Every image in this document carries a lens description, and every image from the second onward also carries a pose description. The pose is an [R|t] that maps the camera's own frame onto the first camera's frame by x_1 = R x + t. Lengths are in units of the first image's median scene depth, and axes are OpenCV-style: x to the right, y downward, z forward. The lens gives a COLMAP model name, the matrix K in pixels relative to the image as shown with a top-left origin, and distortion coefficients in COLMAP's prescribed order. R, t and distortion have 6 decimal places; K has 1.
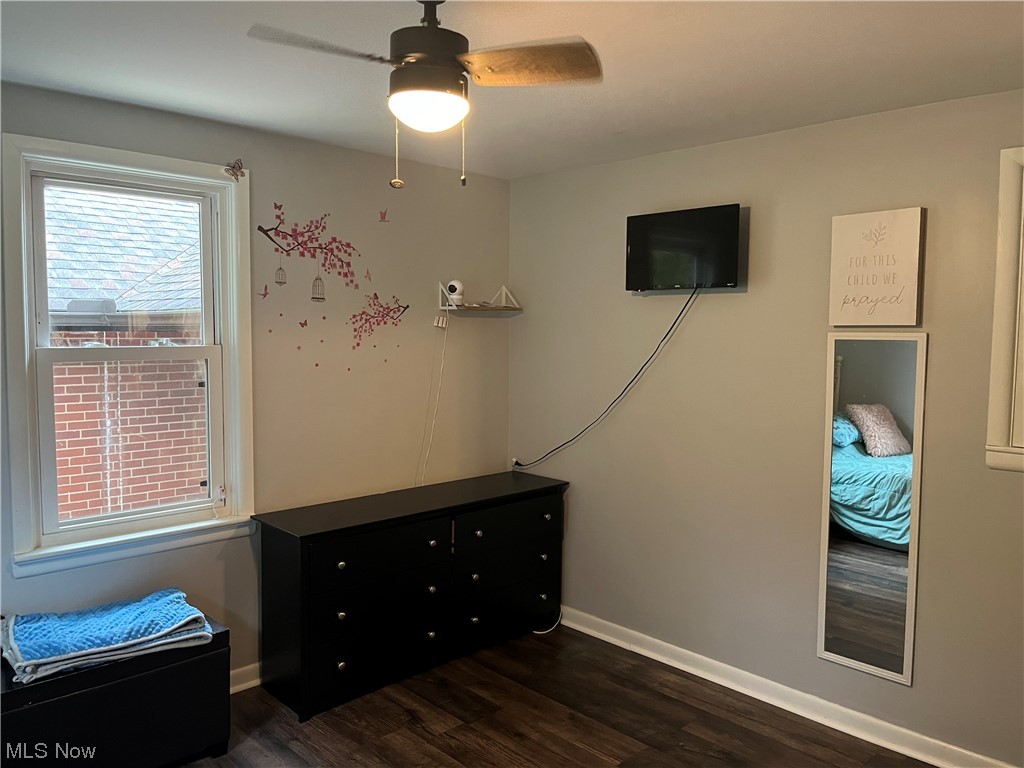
lens RADIAL K [[779.2, 0, 515.5], [0, 779.2, 378.7], [0, 0, 1]] dist [0.064771, -0.083964]
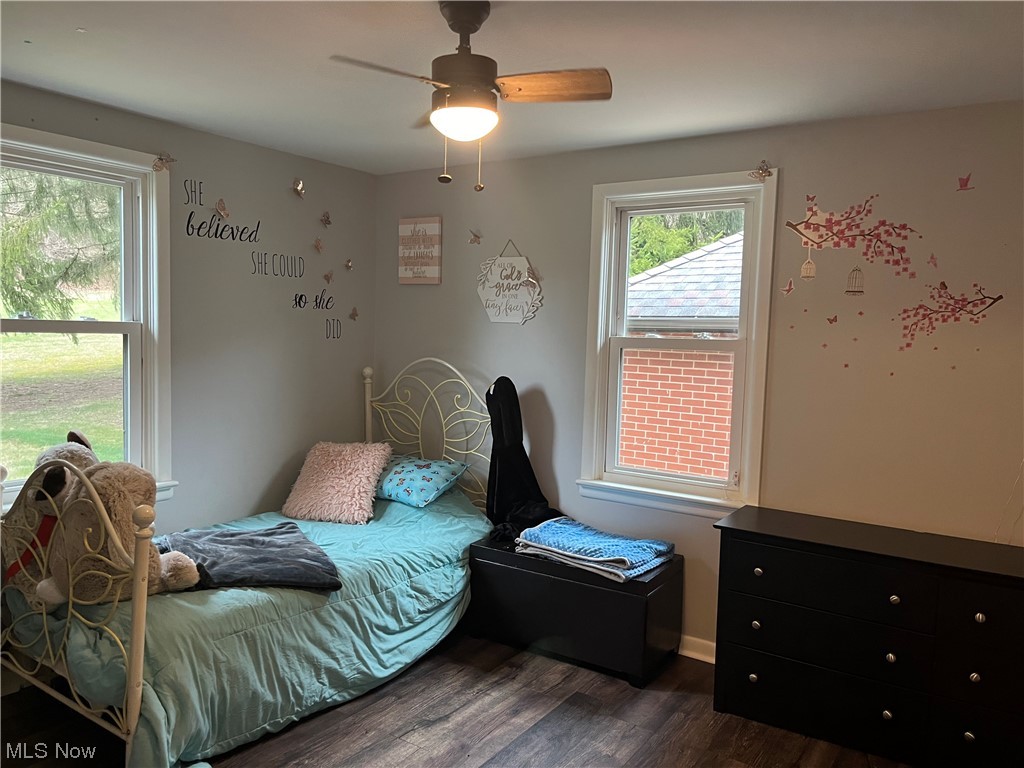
lens RADIAL K [[779.2, 0, 515.5], [0, 779.2, 378.7], [0, 0, 1]] dist [0.064771, -0.083964]
pose [[0.204072, 0.060118, -0.977108, 0.562453], [-0.090651, 0.994985, 0.042285, -0.006194], [0.974750, 0.079947, 0.208498, 0.445981]]
